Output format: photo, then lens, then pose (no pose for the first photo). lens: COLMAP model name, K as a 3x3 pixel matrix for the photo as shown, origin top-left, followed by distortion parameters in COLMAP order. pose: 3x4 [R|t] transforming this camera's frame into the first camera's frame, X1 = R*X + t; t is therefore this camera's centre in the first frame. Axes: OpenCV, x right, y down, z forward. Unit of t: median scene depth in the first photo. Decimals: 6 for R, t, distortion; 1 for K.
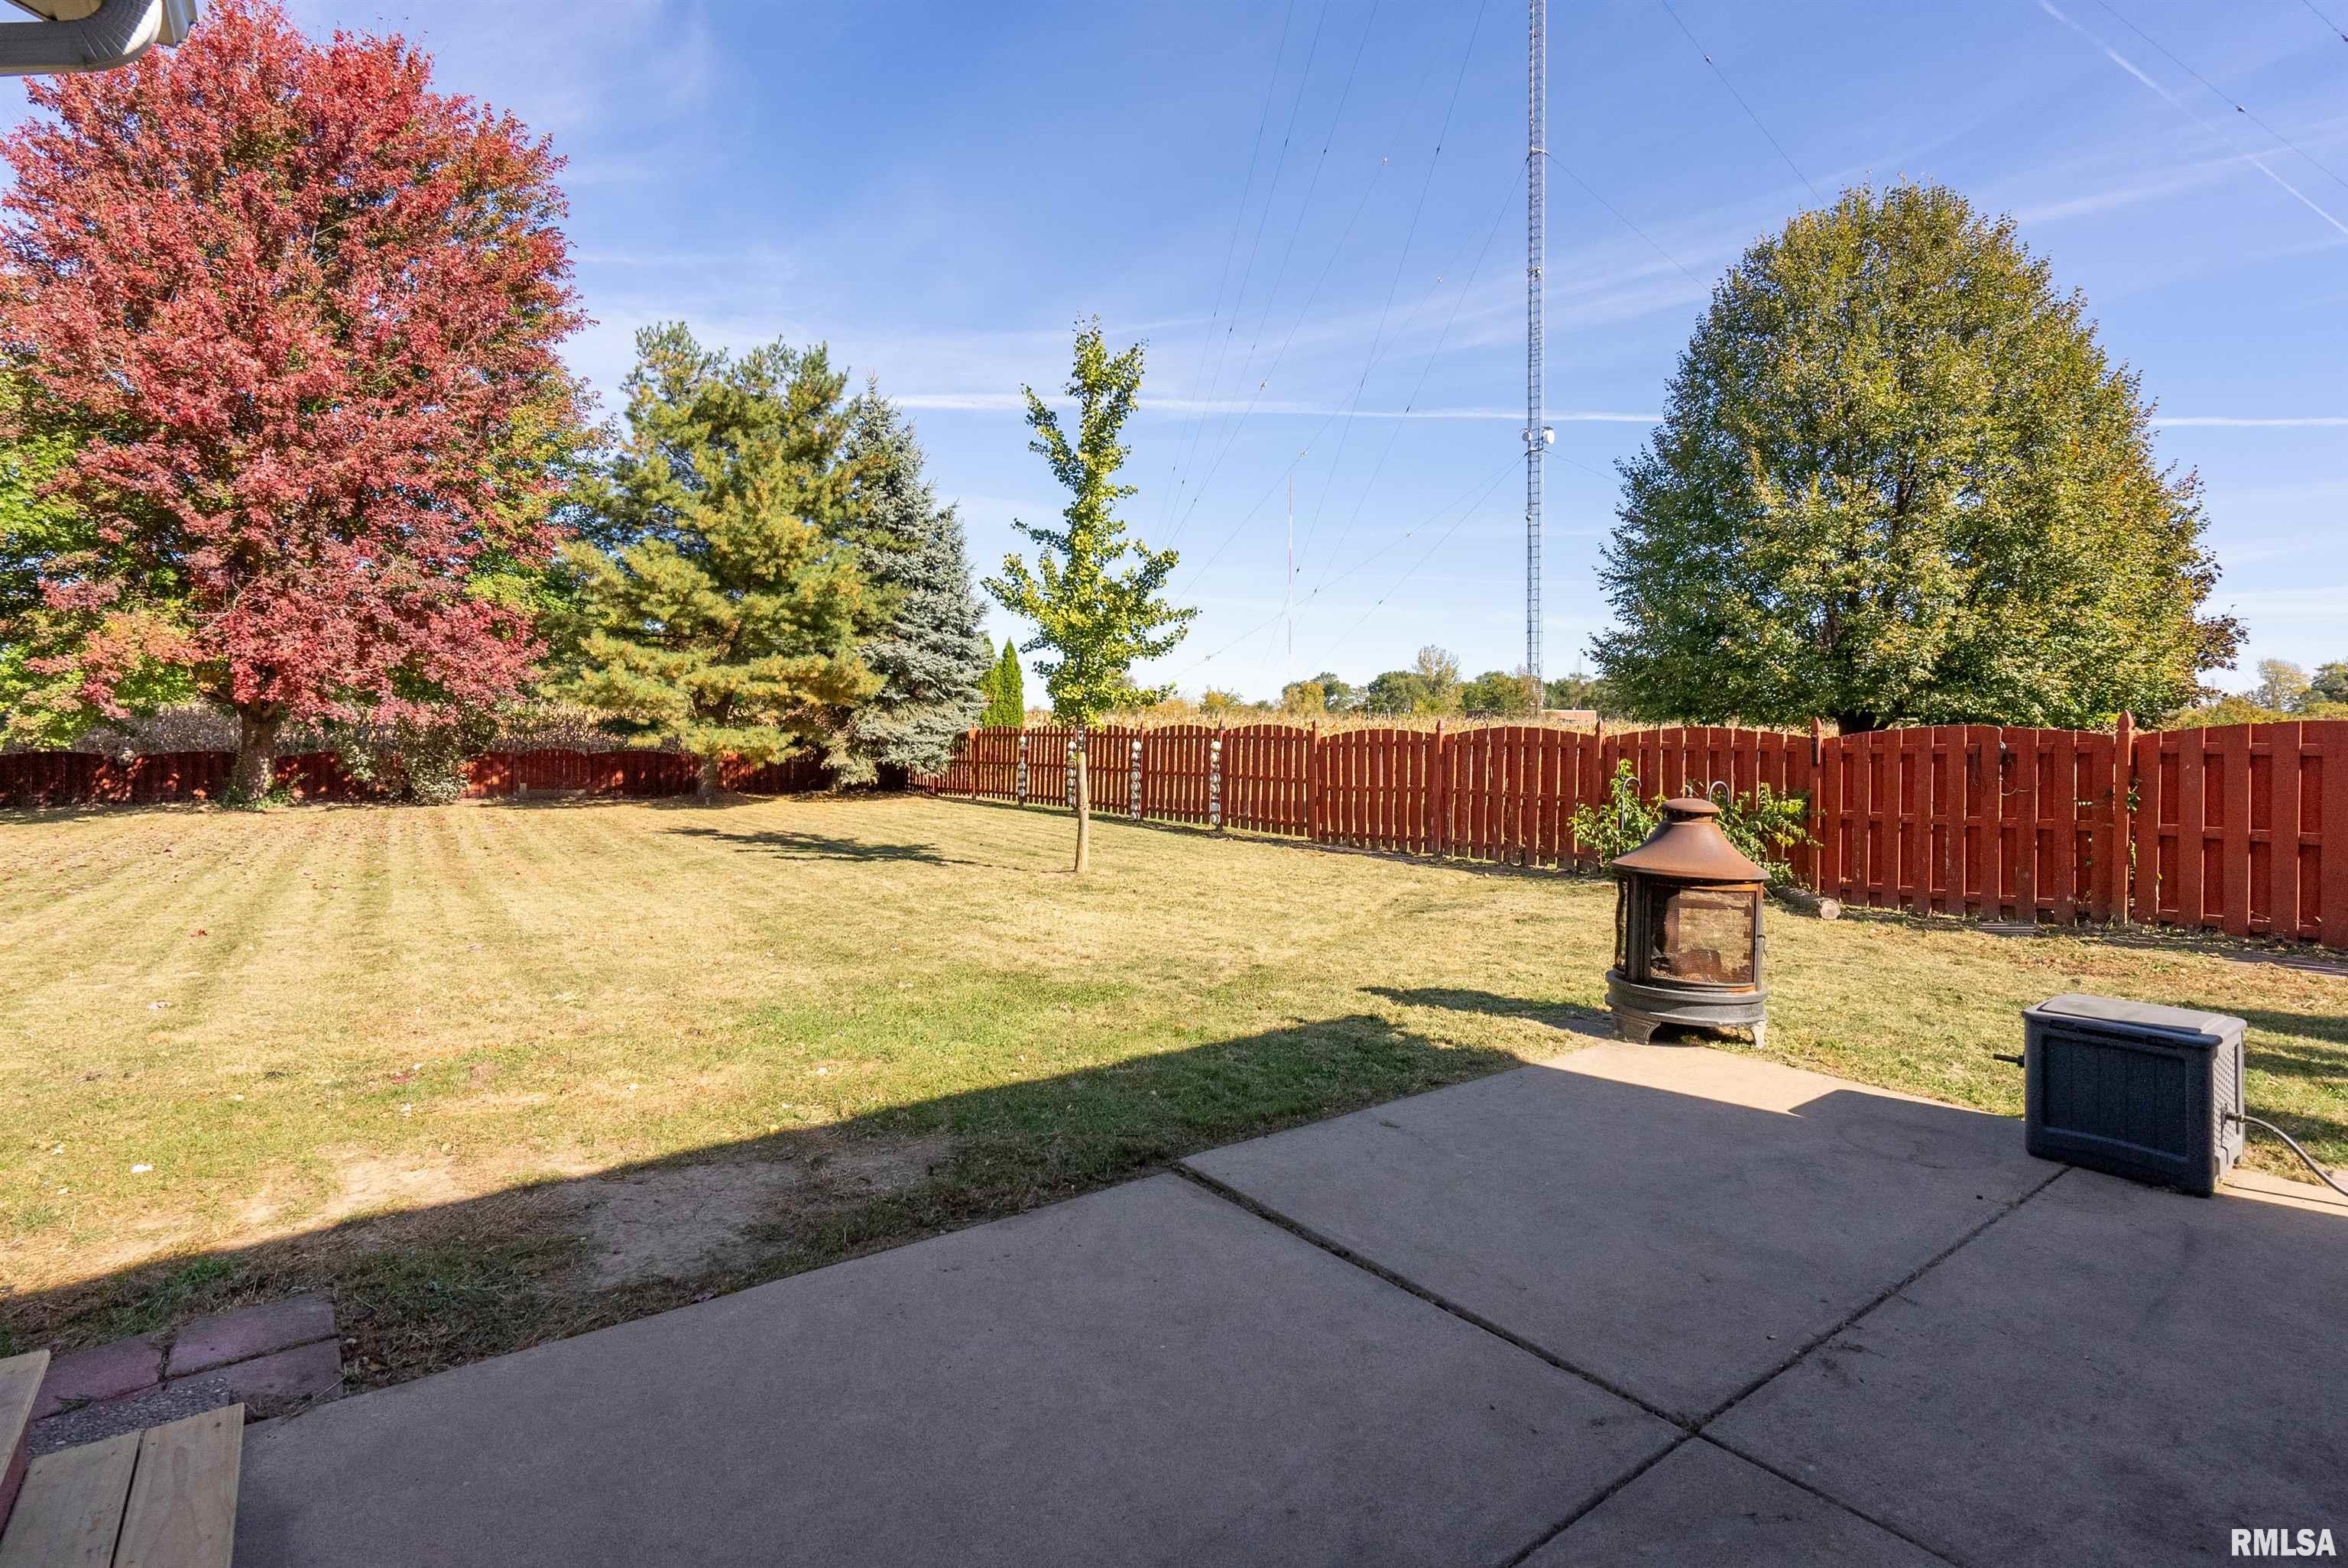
lens RADIAL K [[1190.9, 0, 1225.6], [0, 1190.9, 728.0], [0, 0, 1]] dist [0.004397, 0.000856]
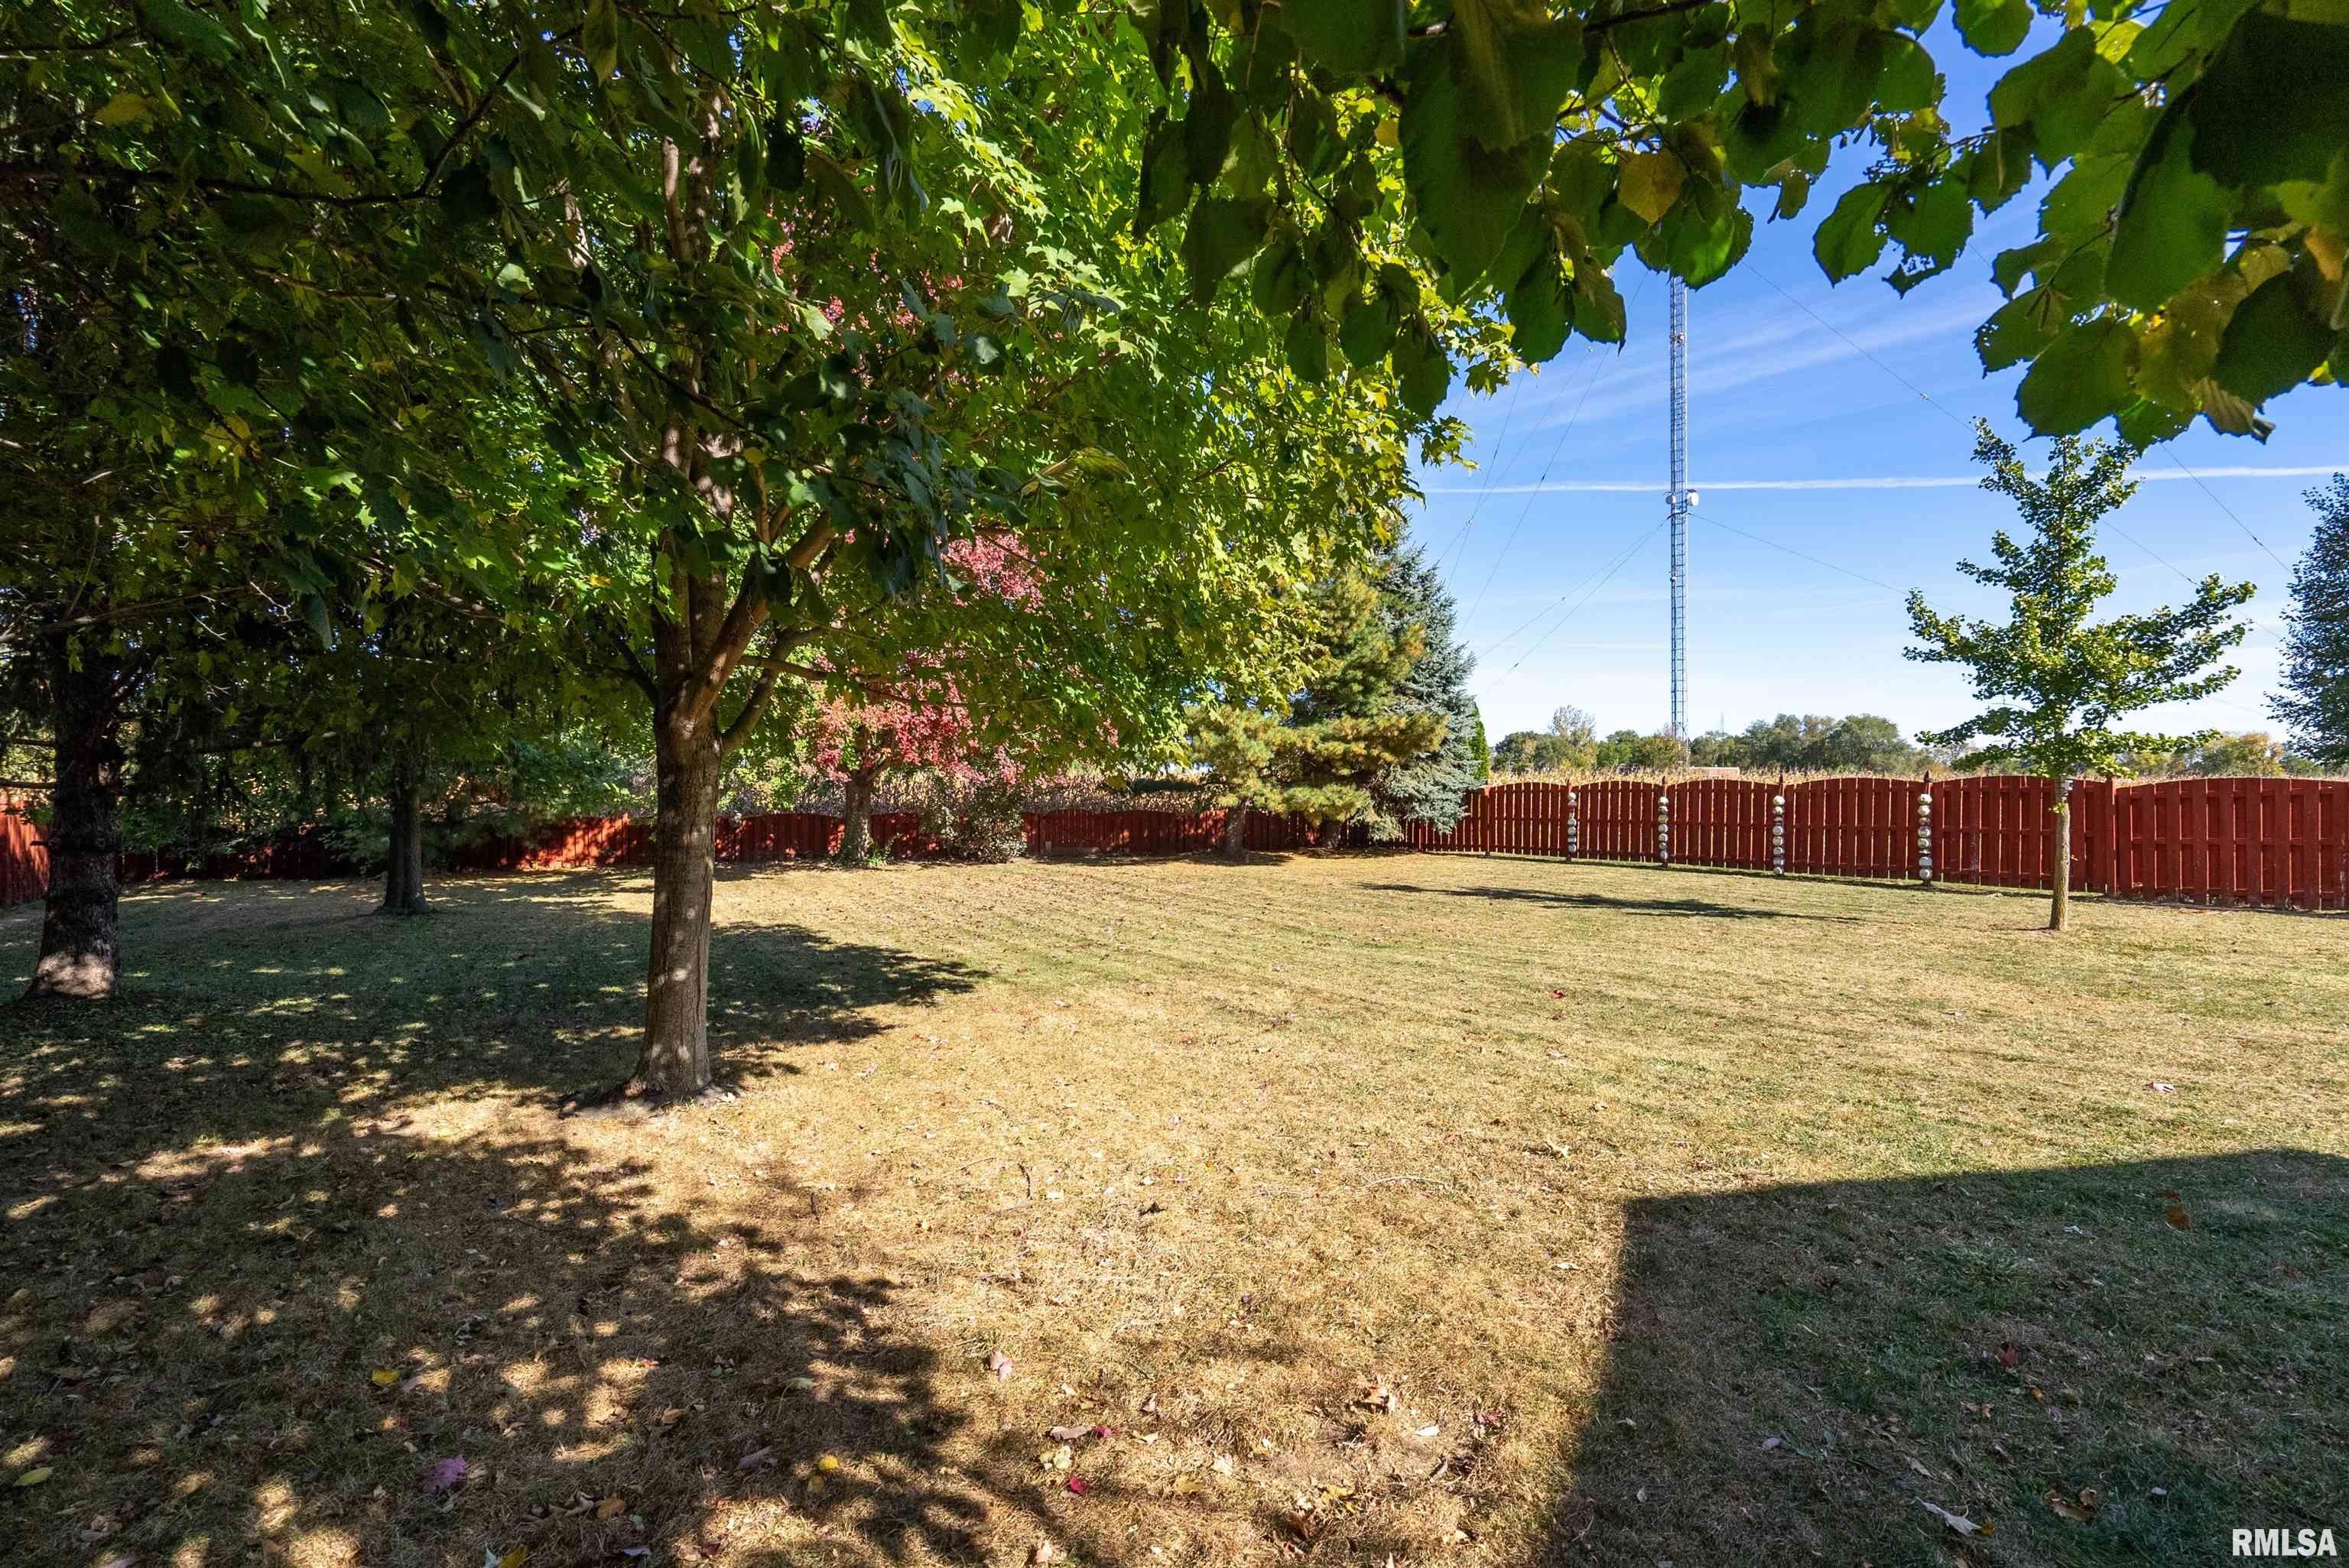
lens RADIAL K [[1111.7, 0, 1174.0], [0, 1111.7, 810.4], [0, 0, 1]] dist [-0.003165, -0.000881]
pose [[0.995328, -0.007671, -0.096244, -0.397863], [0.009479, 0.999787, 0.018346, 0.001675], [0.096083, -0.019173, 0.995189, 0.030312]]
